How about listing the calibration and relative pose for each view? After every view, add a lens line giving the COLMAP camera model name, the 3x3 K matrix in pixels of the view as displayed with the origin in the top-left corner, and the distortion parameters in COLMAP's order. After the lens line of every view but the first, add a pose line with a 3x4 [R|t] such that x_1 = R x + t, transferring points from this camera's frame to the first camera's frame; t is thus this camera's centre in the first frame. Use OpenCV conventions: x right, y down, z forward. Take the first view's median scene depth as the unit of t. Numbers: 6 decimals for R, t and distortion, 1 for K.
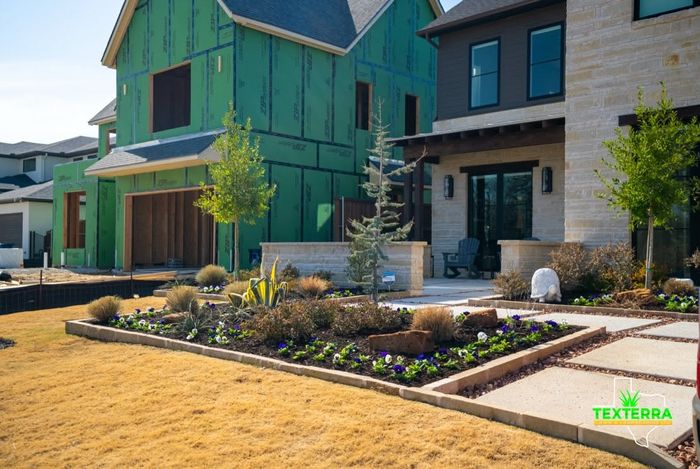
lens RADIAL K [[679.1, 0, 352.9], [0, 679.1, 241.0], [0, 0, 1]] dist [0.082178, 0.000000]
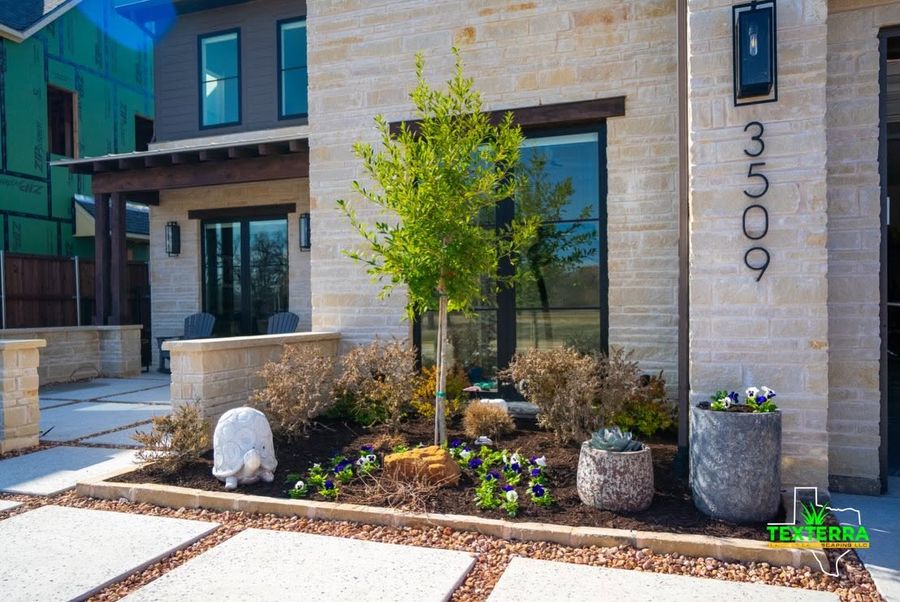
lens RADIAL K [[659.5, 0, 449.9], [0, 659.5, 302.7], [0, 0, 1]] dist [-0.005224, -0.001206]
pose [[0.908253, -0.017837, 0.418040, 0.136631], [0.014413, 0.999832, 0.011345, -0.021303], [-0.418172, -0.004279, 0.908358, 0.325987]]
